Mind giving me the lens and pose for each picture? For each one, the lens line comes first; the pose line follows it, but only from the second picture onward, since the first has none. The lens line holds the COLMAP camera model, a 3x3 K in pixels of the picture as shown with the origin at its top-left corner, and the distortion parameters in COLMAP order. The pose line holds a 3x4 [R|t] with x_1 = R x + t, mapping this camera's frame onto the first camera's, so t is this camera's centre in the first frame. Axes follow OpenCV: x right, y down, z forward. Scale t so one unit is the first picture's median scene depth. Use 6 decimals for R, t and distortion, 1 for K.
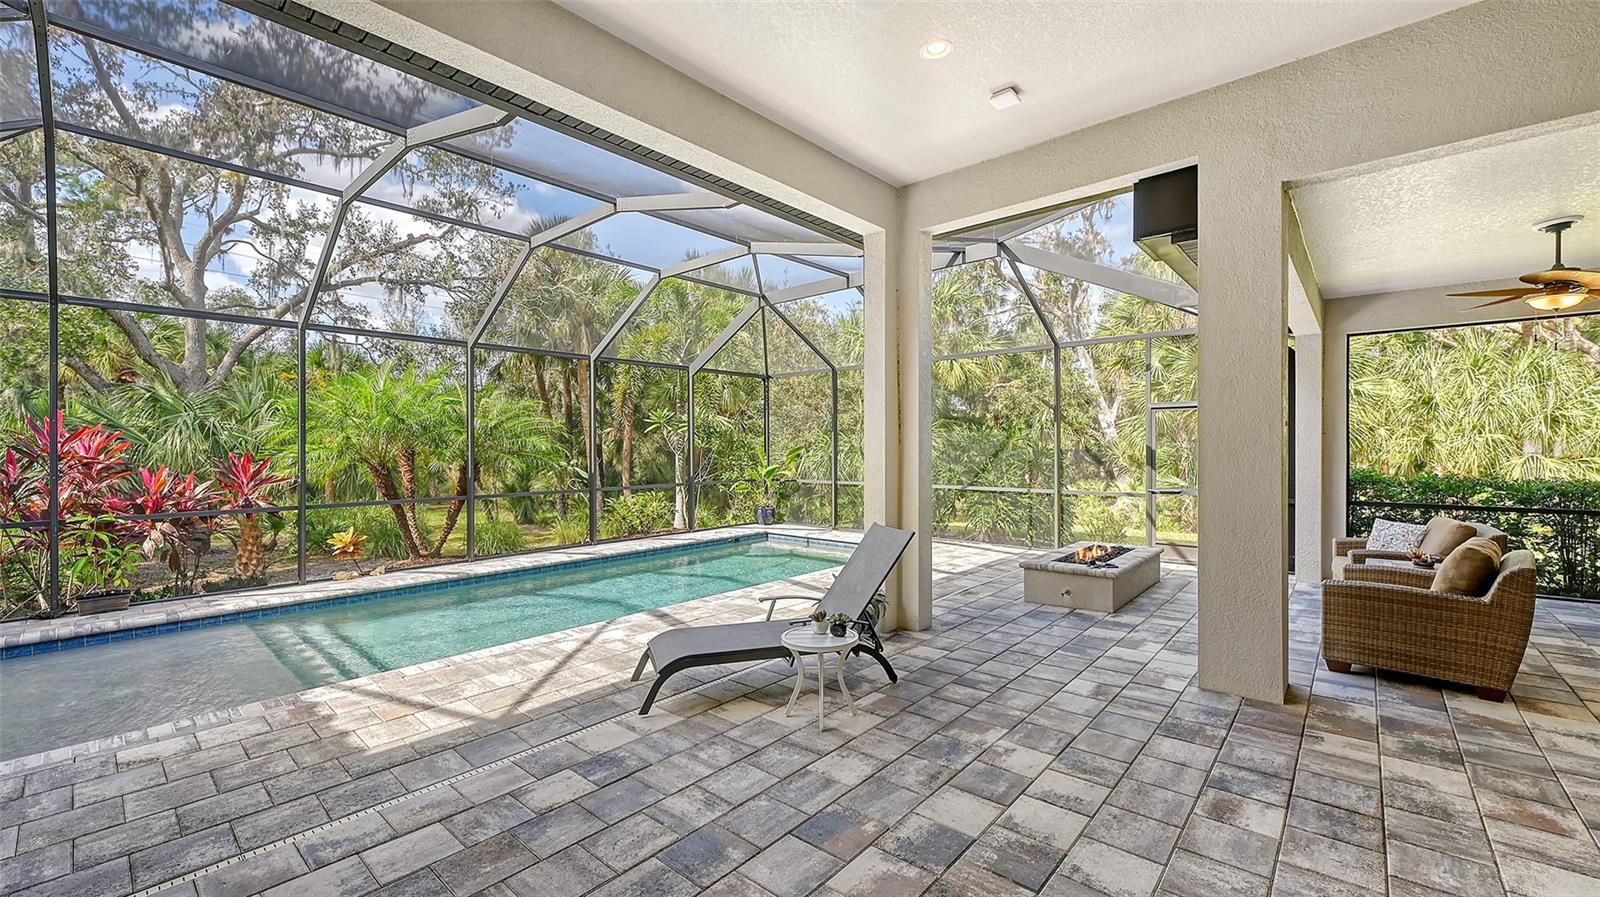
lens RADIAL K [[642.9, 0, 785.6], [0, 642.9, 443.0], [0, 0, 1]] dist [-0.000255, -0.000308]
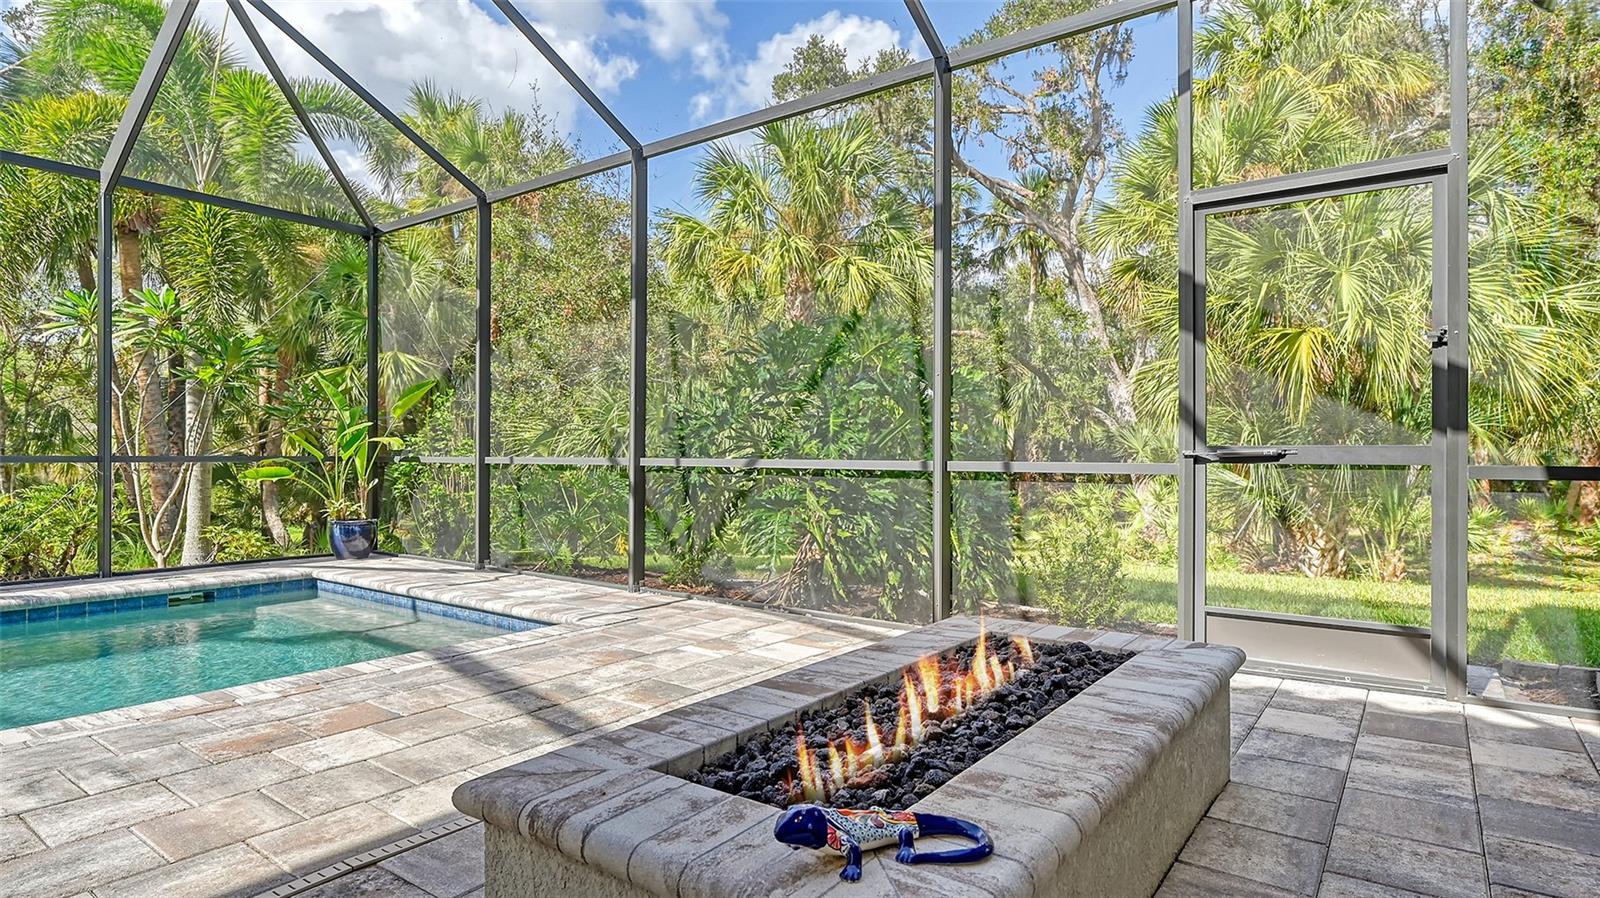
lens RADIAL K [[859.9, 0, 787.0], [0, 859.9, 441.4], [0, 0, 1]] dist [-0.016573, -0.000774]
pose [[0.996565, 0.007338, 0.082491, 0.477150], [-0.006437, 0.999917, -0.011184, 0.111303], [-0.082566, 0.010615, 0.996529, 0.849894]]
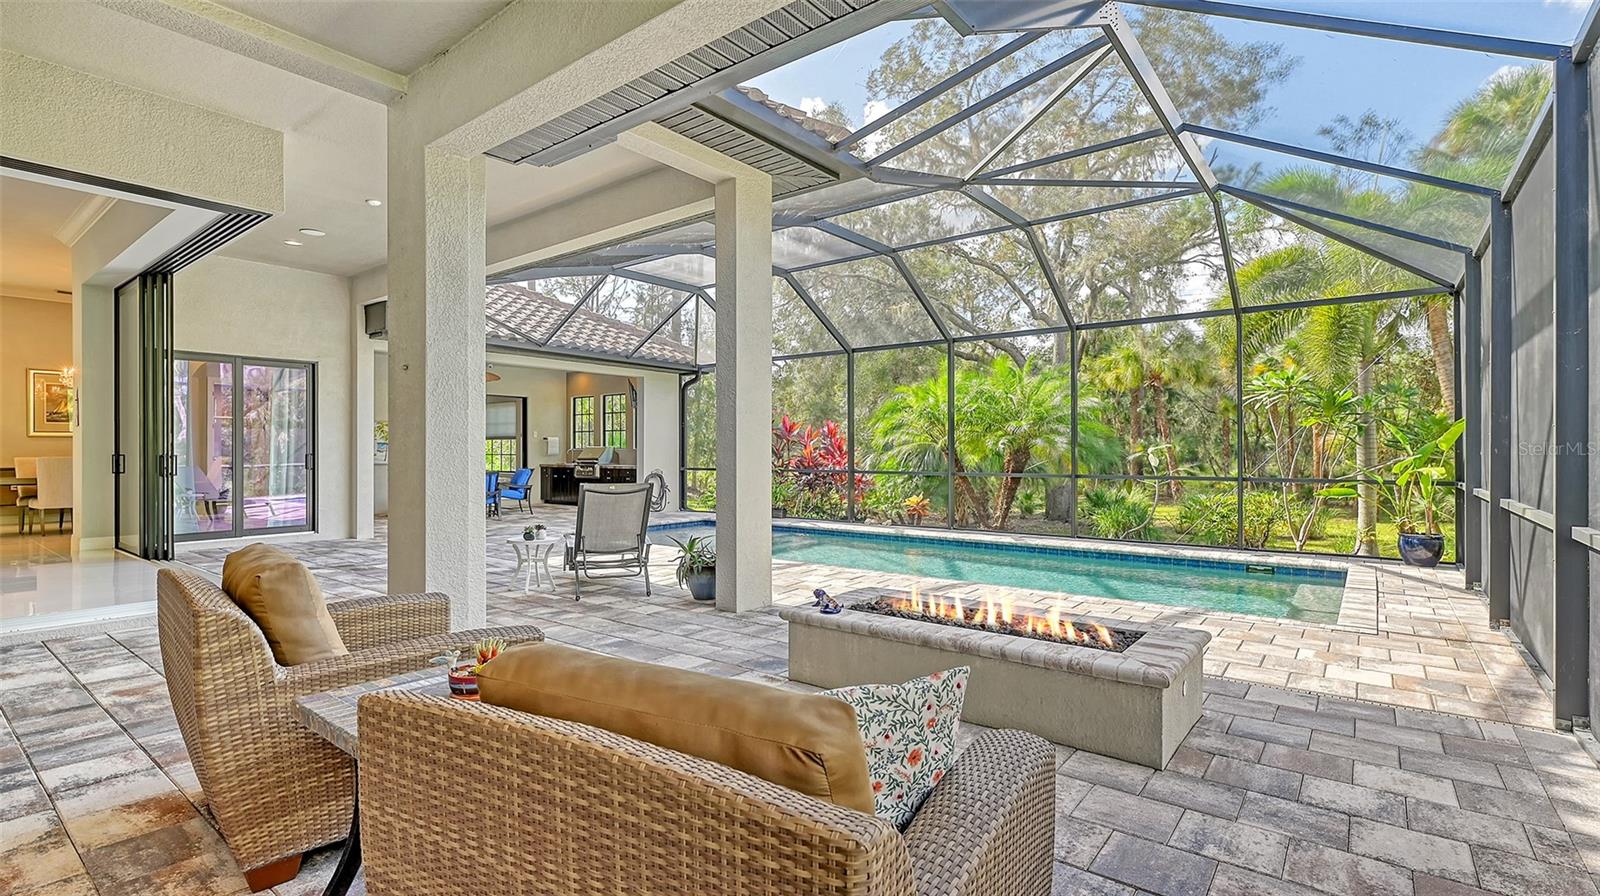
lens RADIAL K [[738.2, 0, 794.6], [0, 738.2, 453.0], [0, 0, 1]] dist [-0.002401, 0.000134]
pose [[0.060805, 0.004938, -0.998137, 1.195633], [0.007322, 0.999959, 0.005393, 0.058513], [0.998123, -0.007637, 0.060766, 0.983426]]
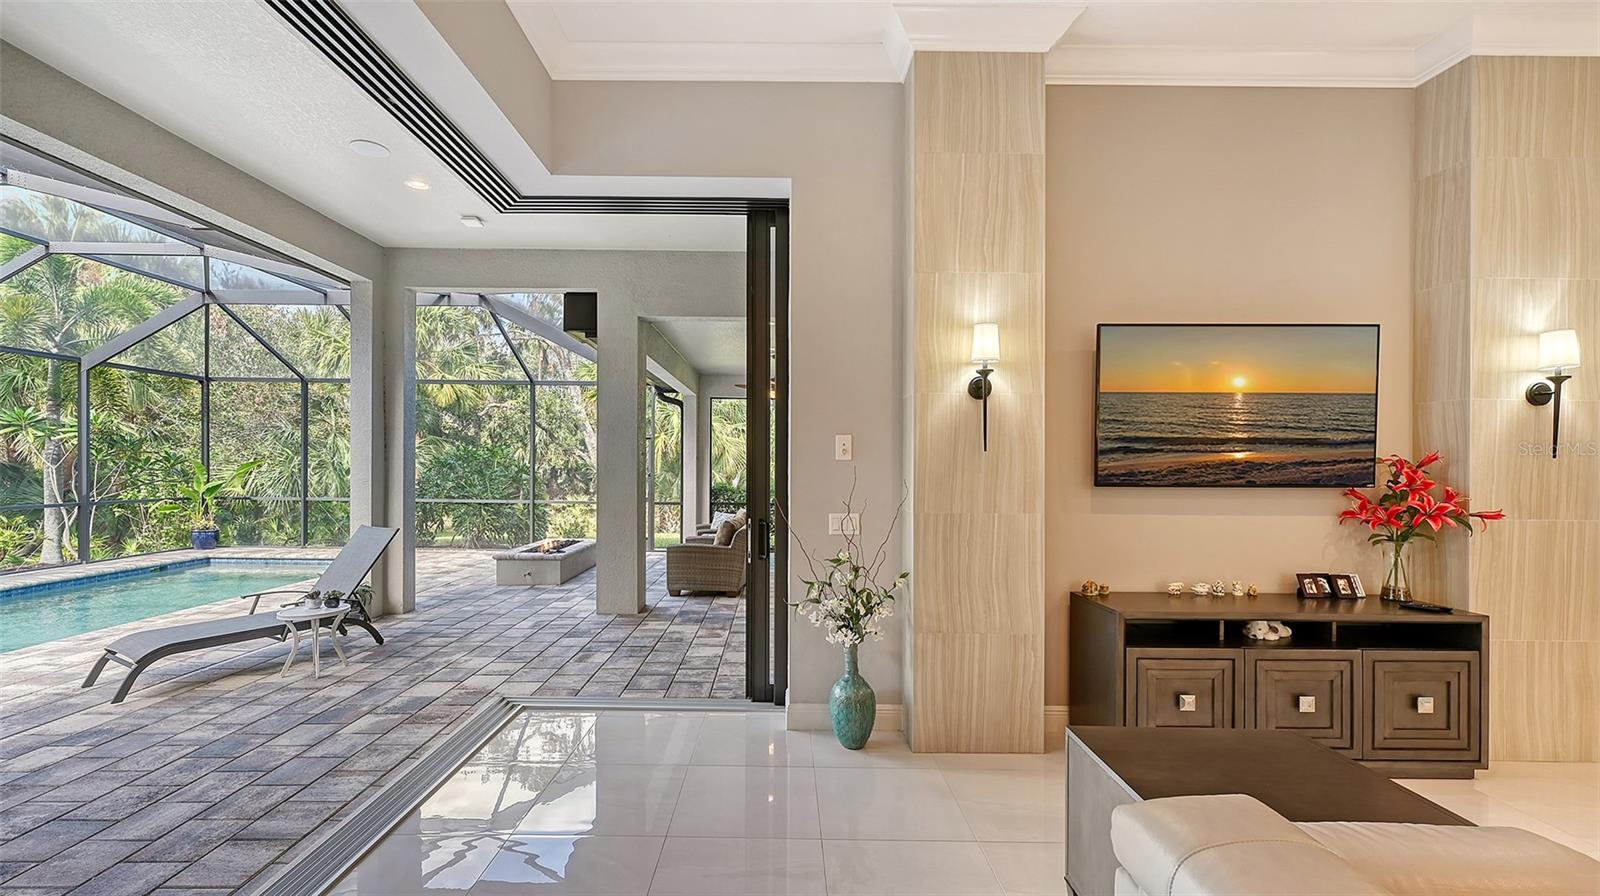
lens RADIAL K [[642.9, 0, 778.2], [0, 642.9, 481.0], [0, 0, 1]] dist [-0.000255, -0.000308]
pose [[0.745306, -0.000806, 0.666722, -0.070231], [-0.020006, 0.999522, 0.023573, -0.003214], [-0.666423, -0.030908, 0.744933, -0.353456]]
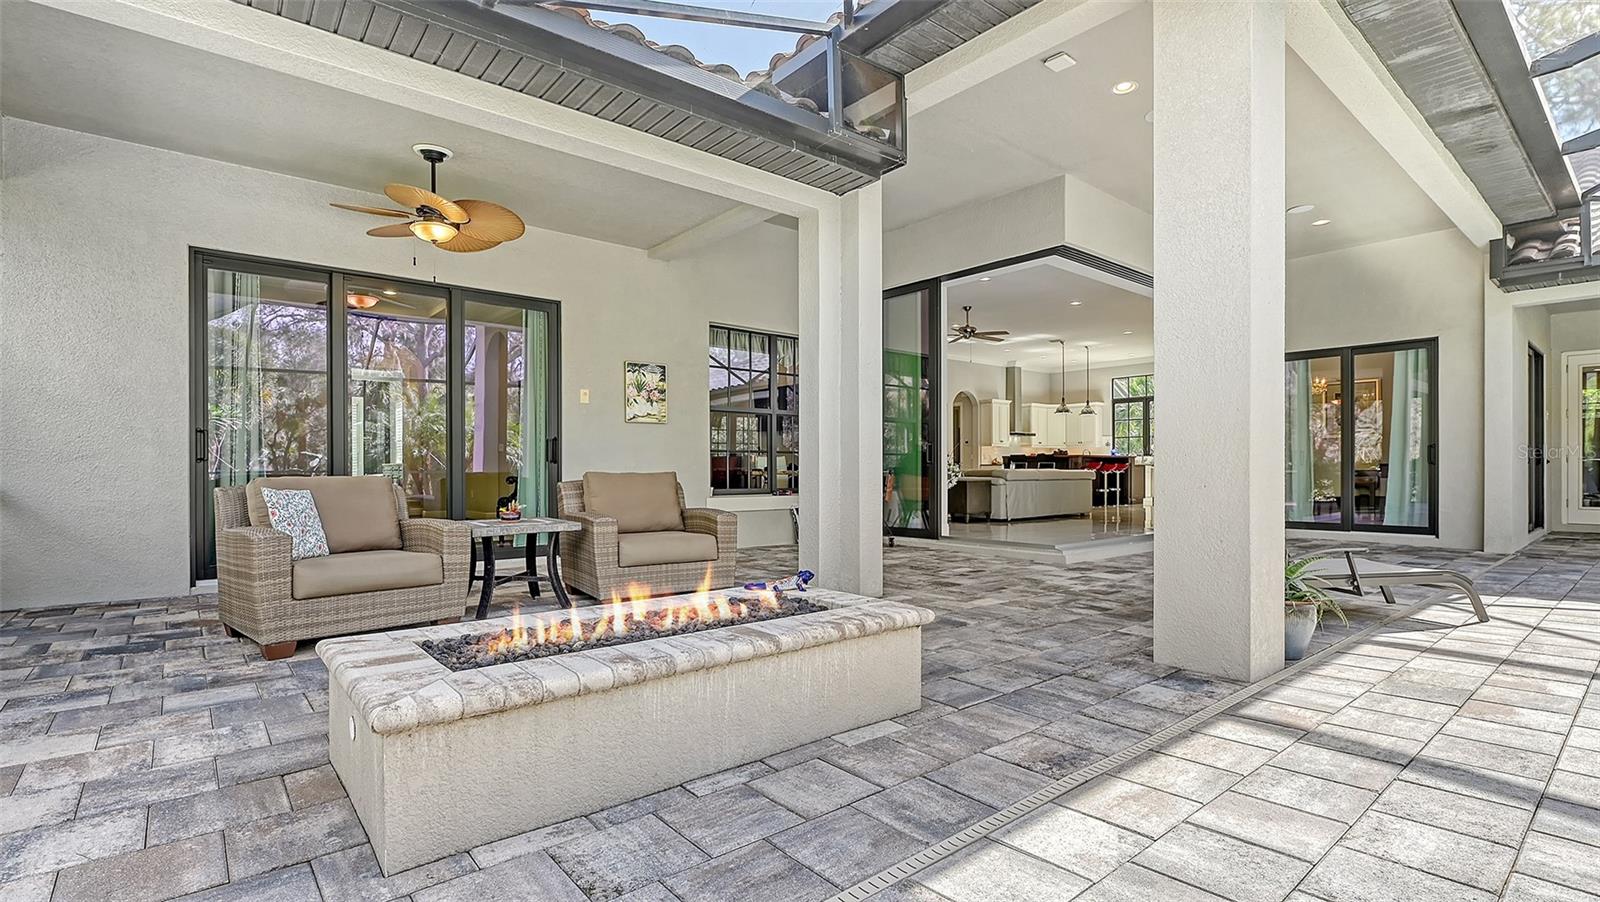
lens RADIAL K [[733.0, 0, 806.3], [0, 733.0, 460.7], [0, 0, 1]] dist [-0.003012, -0.000038]
pose [[-0.990296, 0.003822, 0.138924, 0.419720], [0.001607, 0.999870, -0.016052, 0.116908], [-0.138967, -0.015673, -0.990173, 1.608909]]
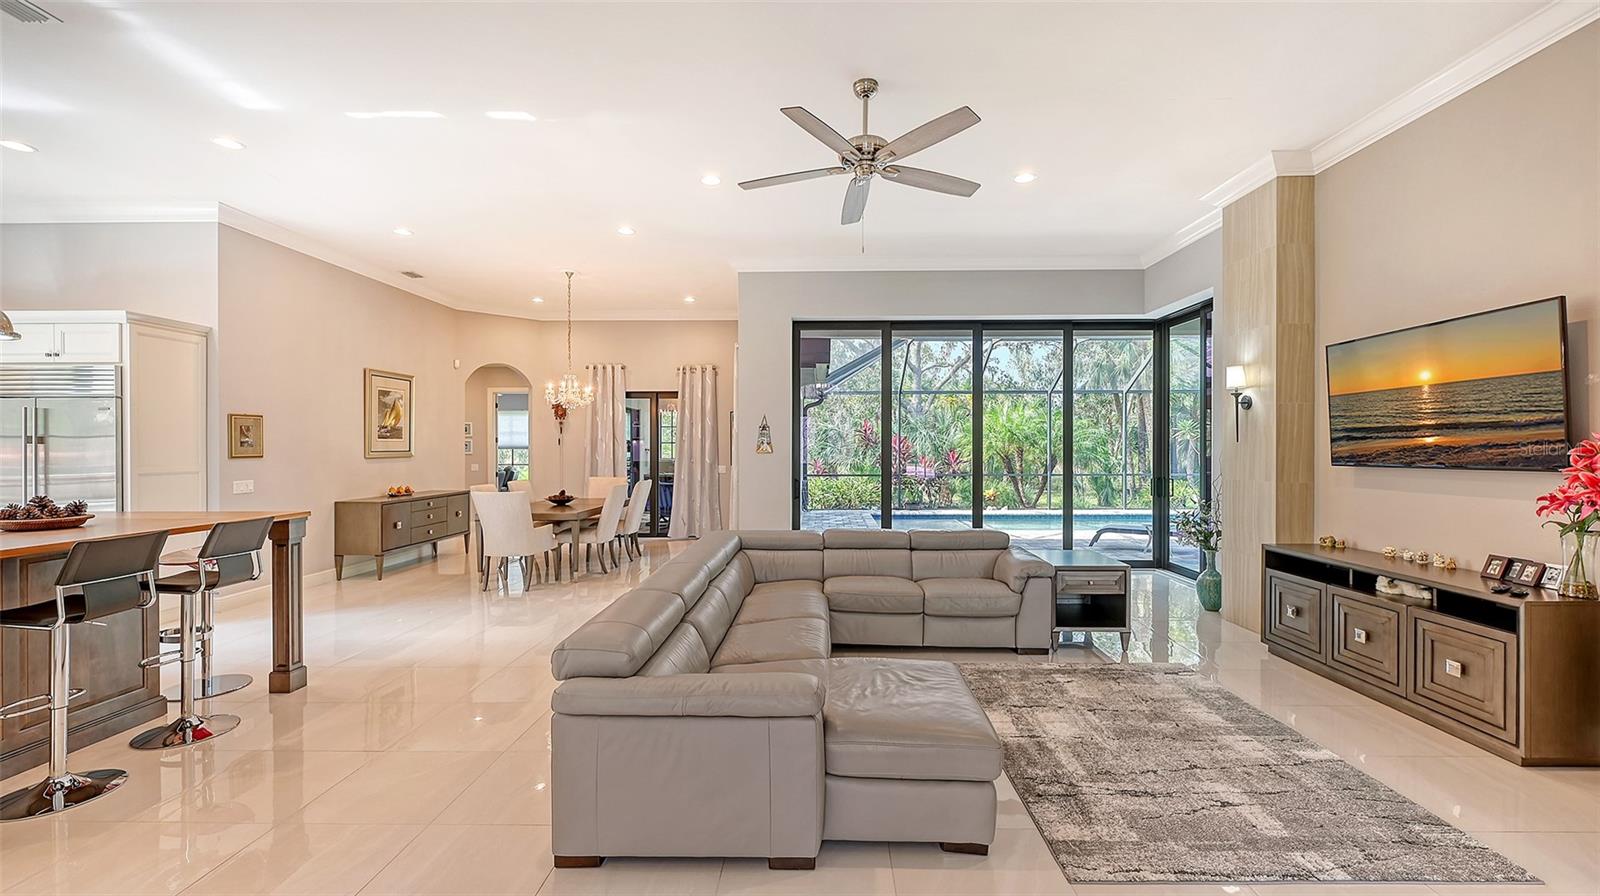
lens RADIAL K [[642.9, 0, 813.9], [0, 642.9, 454.8], [0, 0, 1]] dist [-0.000255, -0.000308]
pose [[0.658787, 0.014591, -0.752188, 0.668237], [0.001800, 0.999778, 0.020970, -0.019684], [0.752327, -0.015169, 0.658615, -1.063593]]
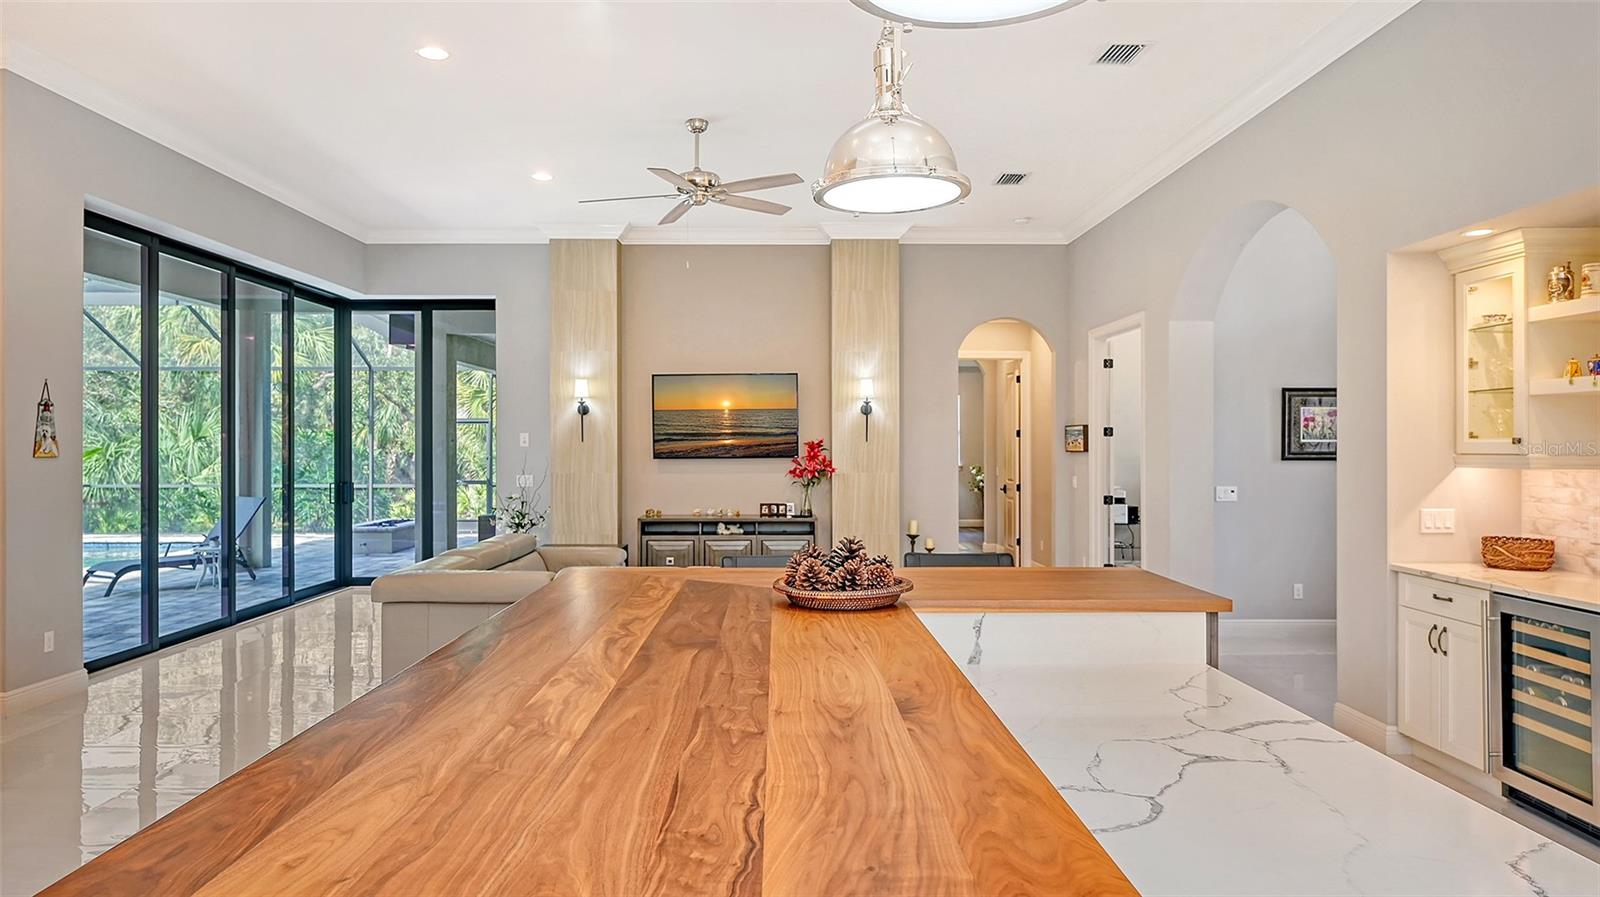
lens RADIAL K [[985.6, 0, 793.5], [0, 985.6, 455.2], [0, 0, 1]] dist [-0.005918, -0.002163]
pose [[0.729468, -0.001031, 0.684014, -0.438810], [-0.008046, 0.999917, 0.010087, -0.015092], [-0.683967, -0.012861, 0.729399, -1.464007]]
